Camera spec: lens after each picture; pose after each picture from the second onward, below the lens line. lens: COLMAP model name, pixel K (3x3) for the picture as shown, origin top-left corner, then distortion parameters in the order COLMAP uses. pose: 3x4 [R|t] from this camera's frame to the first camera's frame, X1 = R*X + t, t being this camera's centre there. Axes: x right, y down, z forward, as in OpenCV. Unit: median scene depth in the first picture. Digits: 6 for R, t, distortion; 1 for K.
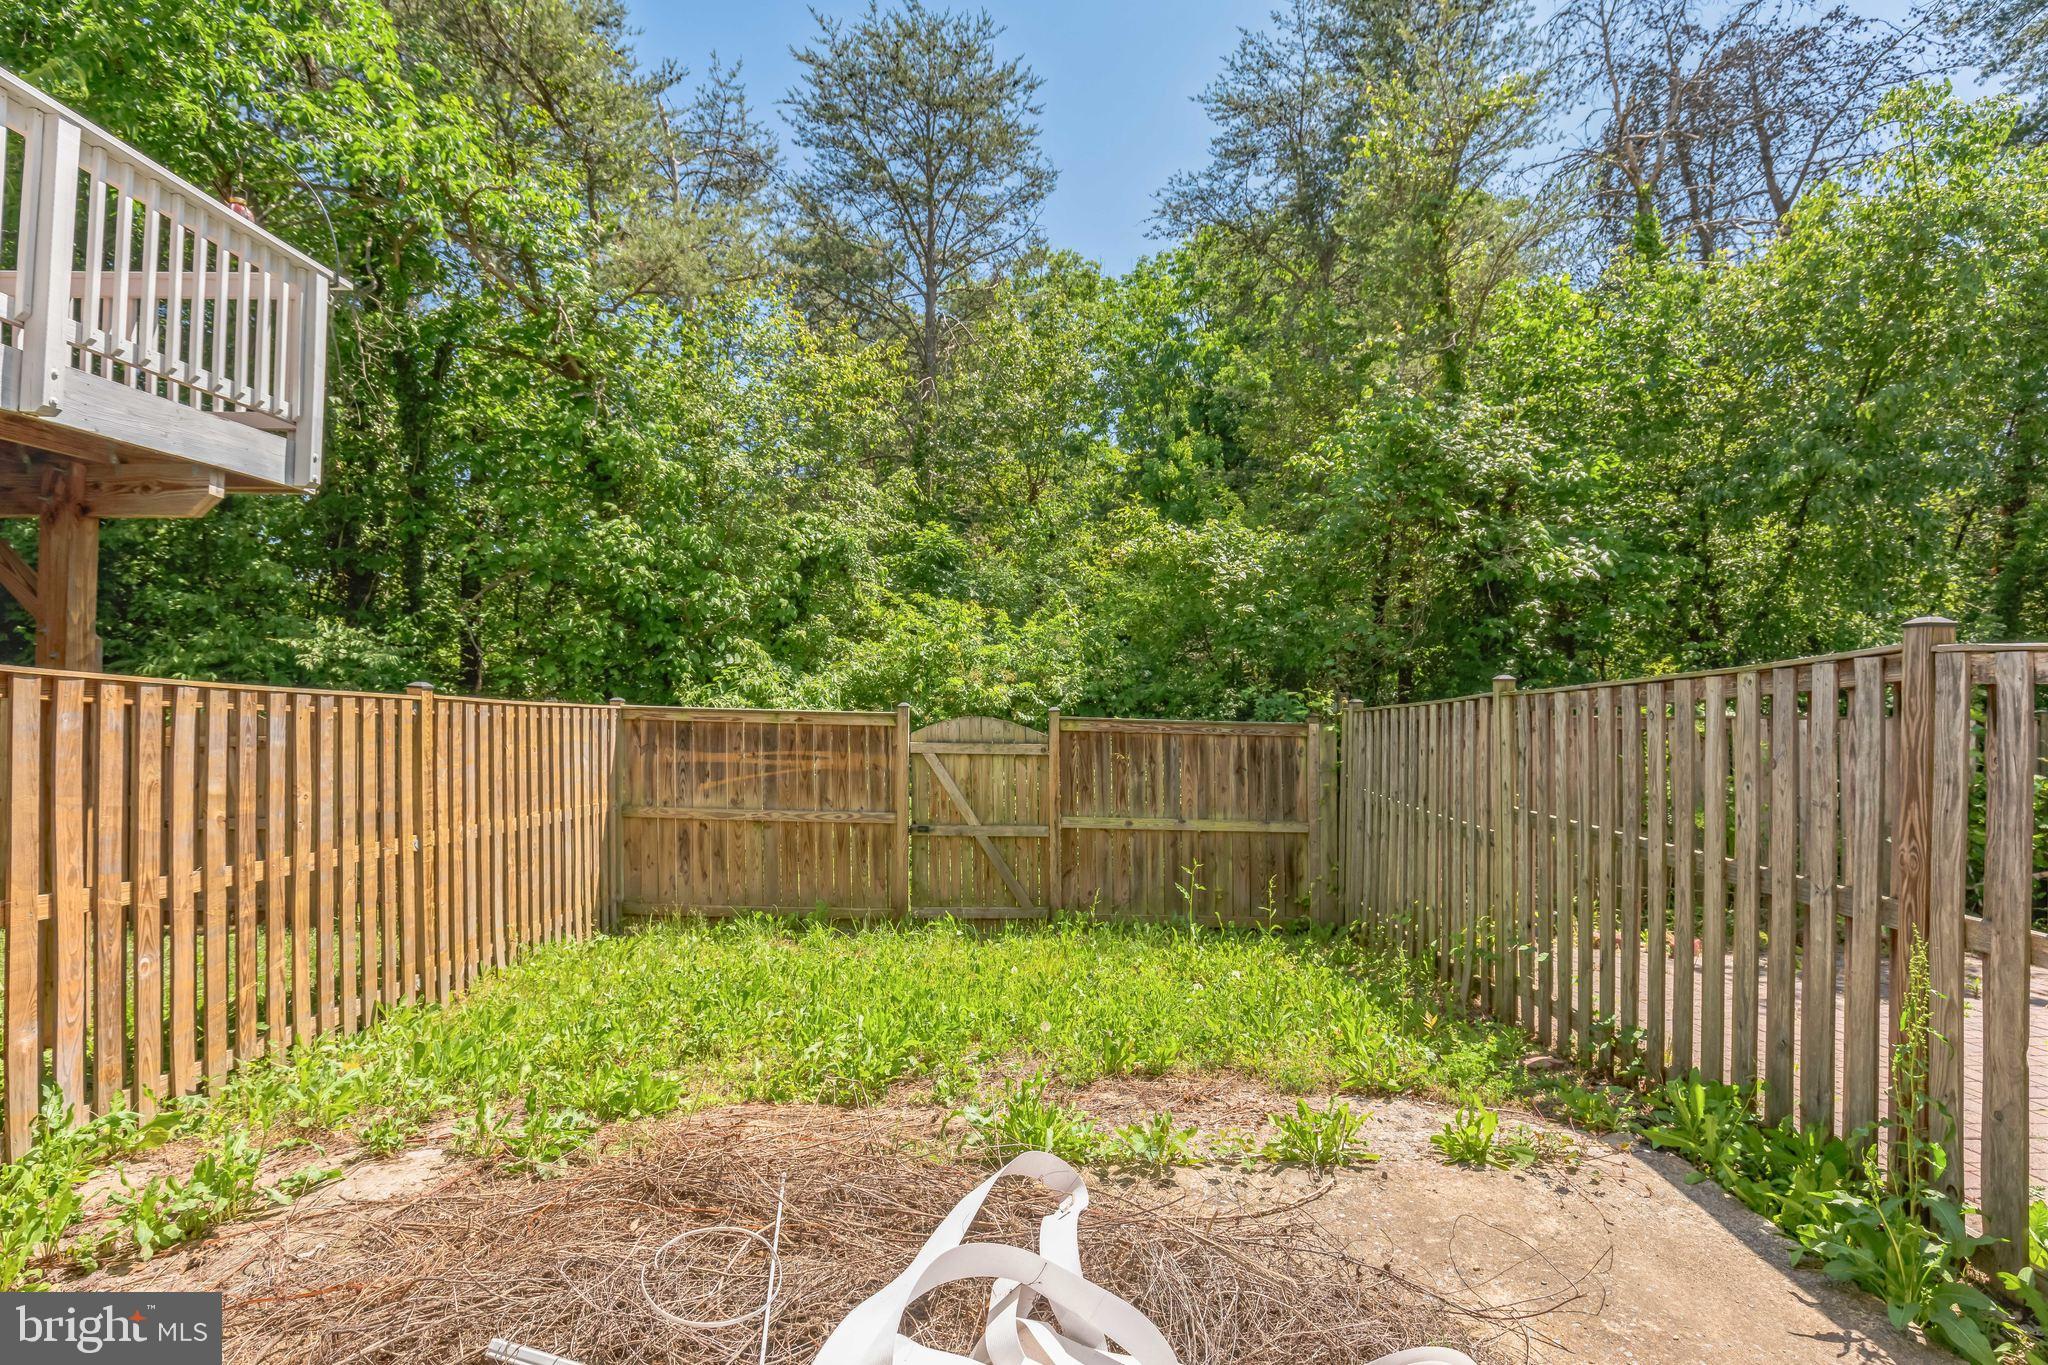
lens RADIAL K [[937.3, 0, 1023.0], [0, 937.3, 689.9], [0, 0, 1]] dist [-0.005501, -0.000731]
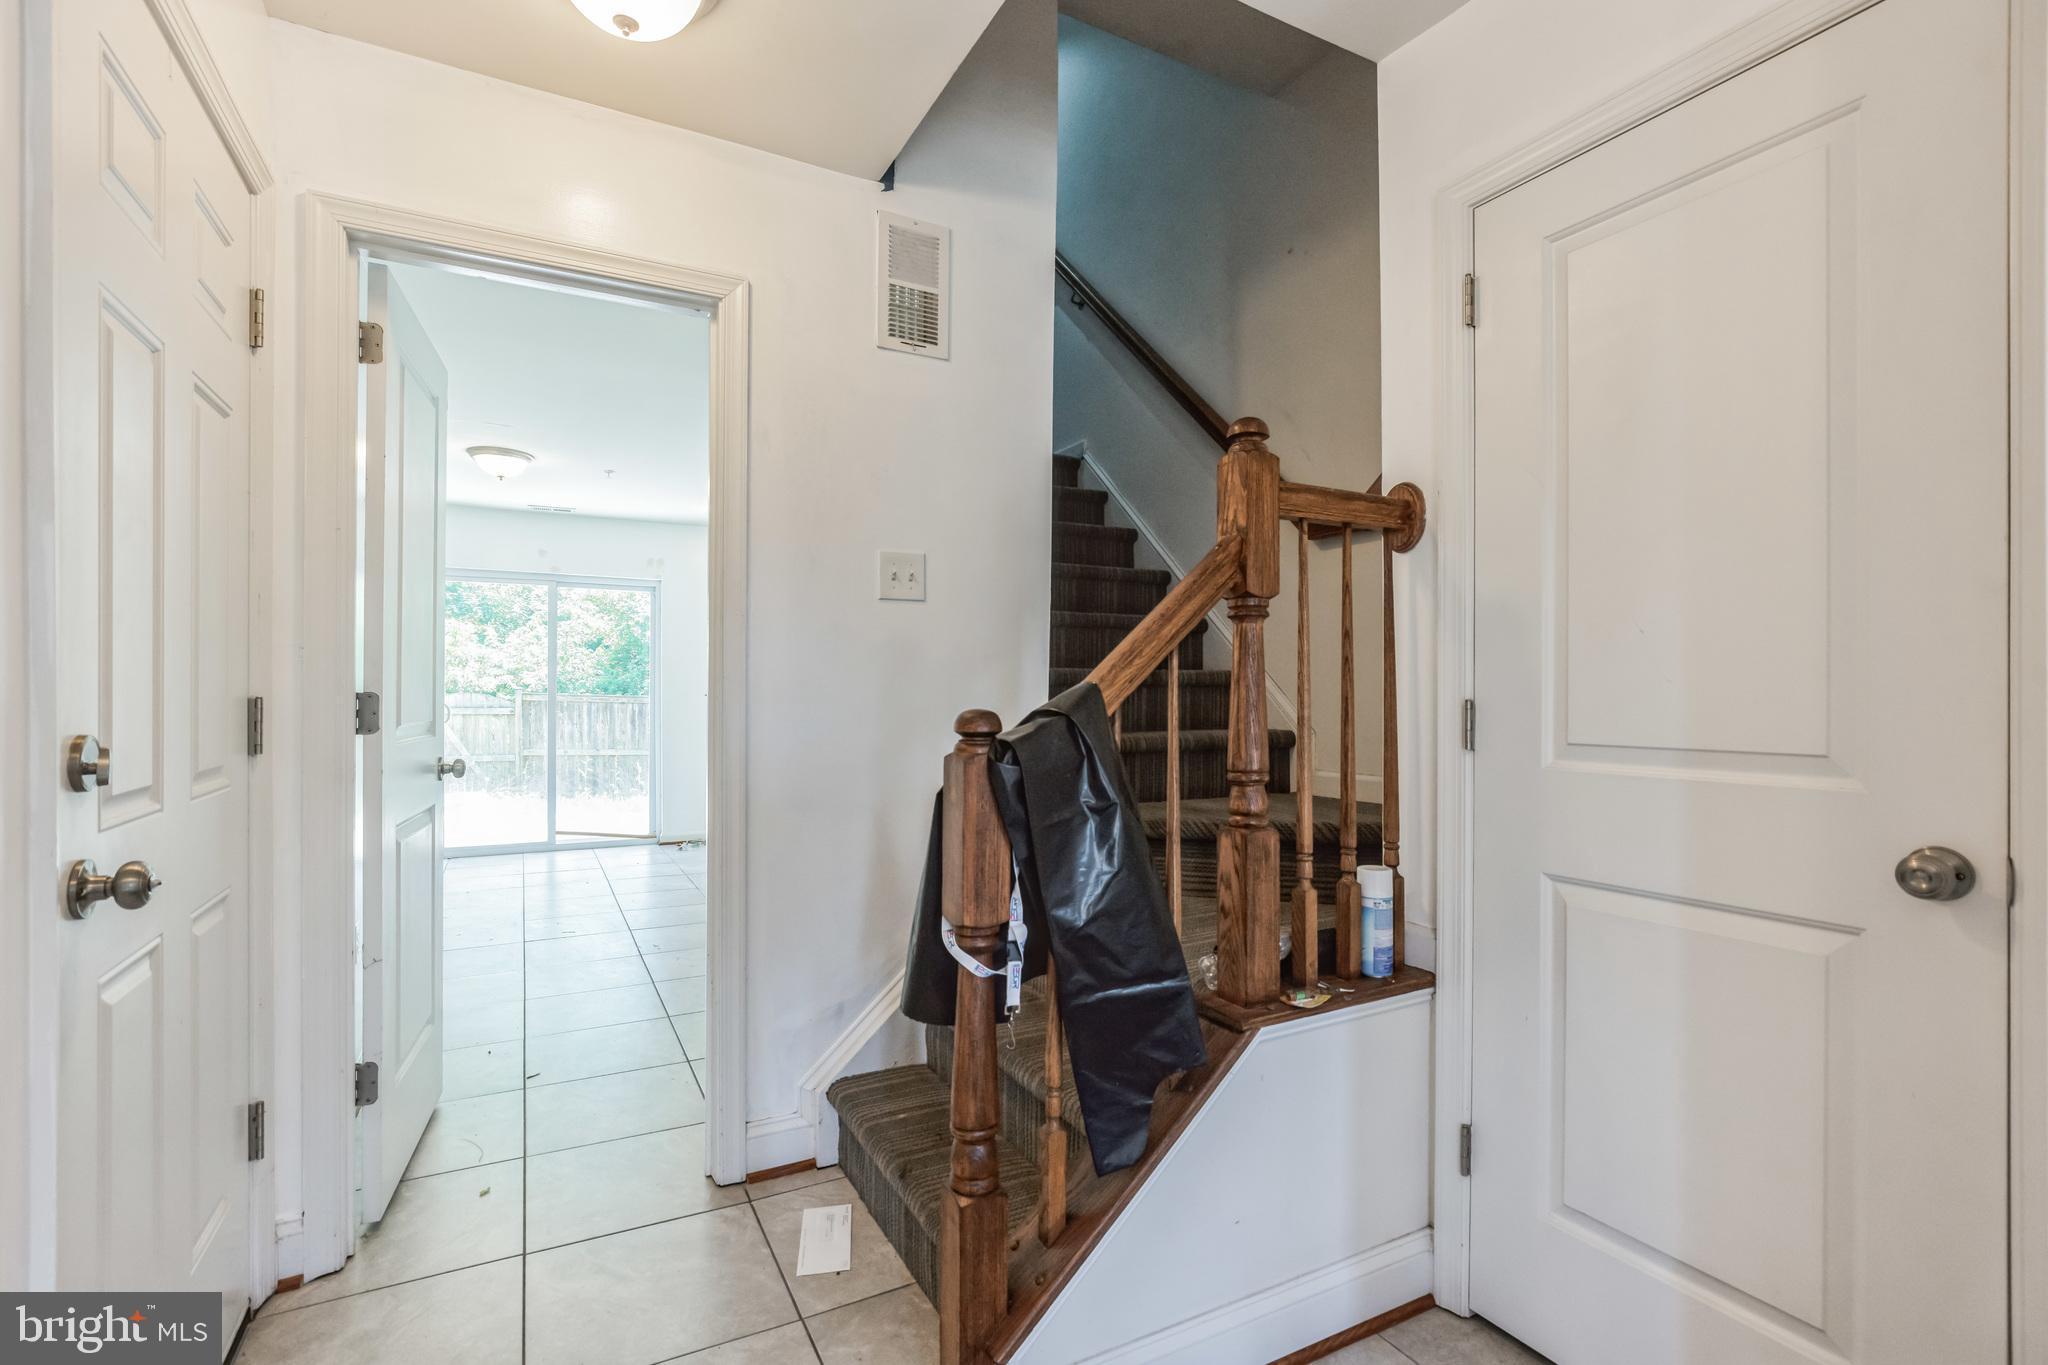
lens RADIAL K [[937.3, 0, 1025.0], [0, 937.3, 691.8], [0, 0, 1]] dist [-0.005501, -0.000731]
pose [[0.887365, 0.007324, 0.461010, 0.052454], [-0.004310, 0.999962, -0.007591, 0.028137], [-0.461048, 0.004750, 0.887363, -0.796644]]
